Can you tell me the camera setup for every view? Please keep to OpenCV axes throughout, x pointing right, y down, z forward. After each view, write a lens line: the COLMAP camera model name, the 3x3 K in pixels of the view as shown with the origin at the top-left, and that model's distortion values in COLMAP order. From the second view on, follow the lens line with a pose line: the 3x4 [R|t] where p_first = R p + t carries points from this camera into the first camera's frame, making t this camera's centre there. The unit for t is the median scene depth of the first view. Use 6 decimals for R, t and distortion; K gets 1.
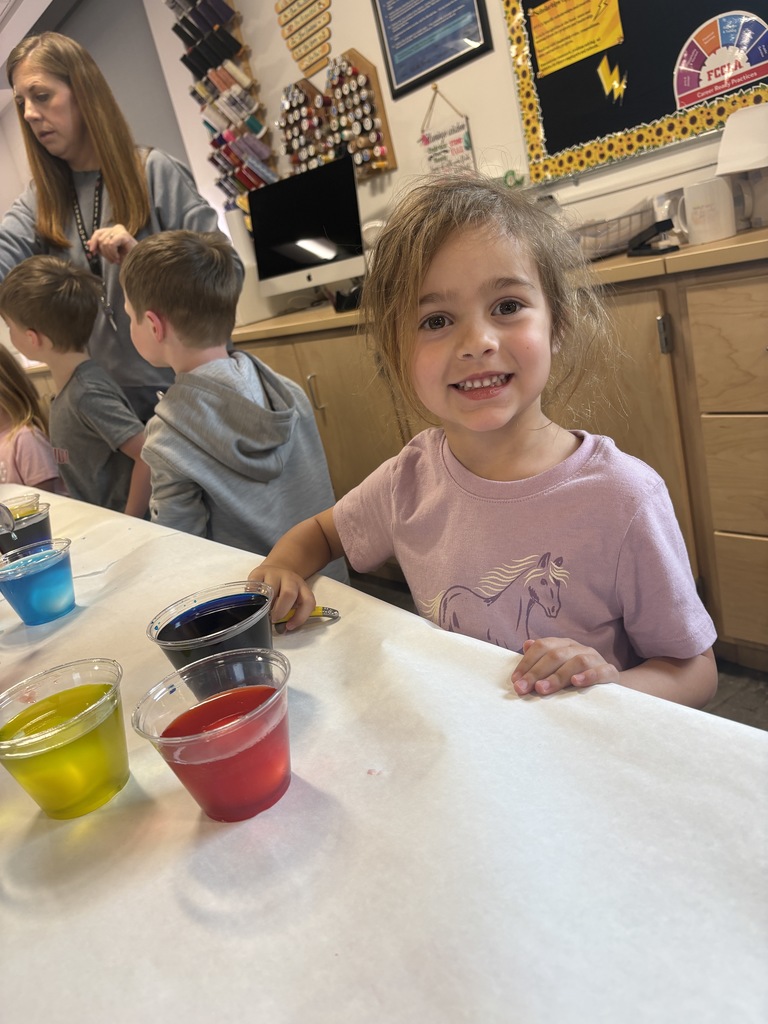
lens RADIAL K [[787.7, 0, 383.2], [0, 787.7, 513.4], [0, 0, 1]] dist [0.033230, -0.022359]
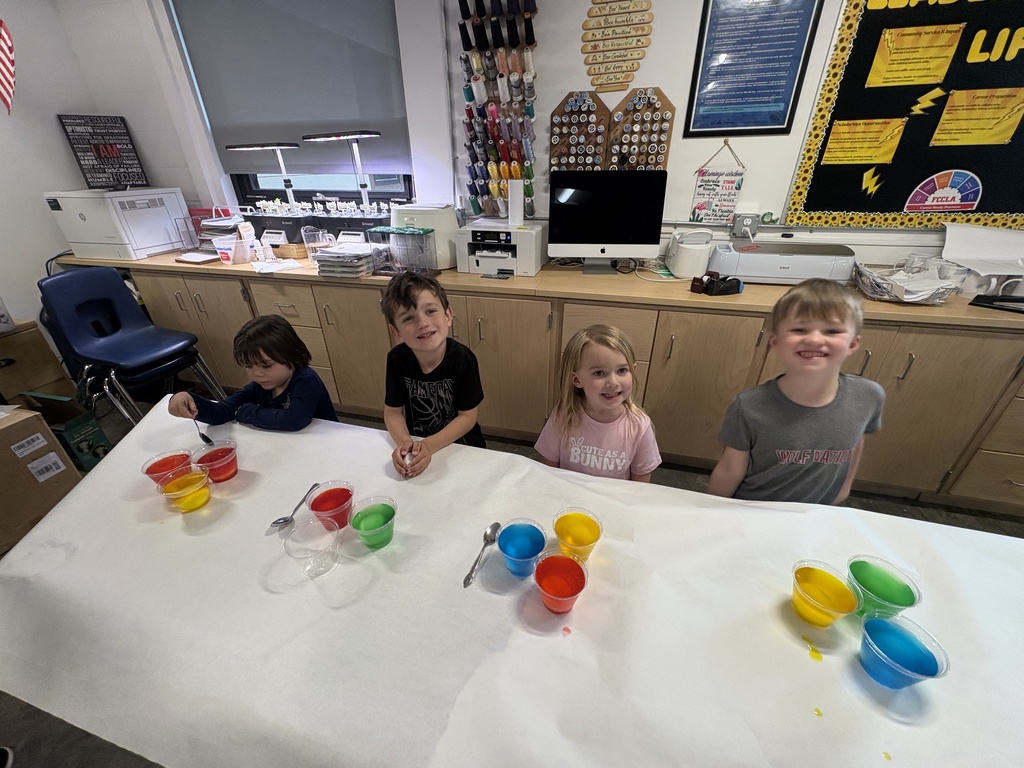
lens RADIAL K [[409.4, 0, 512.4], [0, 409.4, 382.1], [0, 0, 1]] dist [-0.000029, 0.000668]
pose [[0.800364, -0.064812, 0.596001, -0.830871], [0.003308, 0.994602, 0.103714, -0.190076], [-0.599506, -0.081038, 0.796257, 0.665605]]
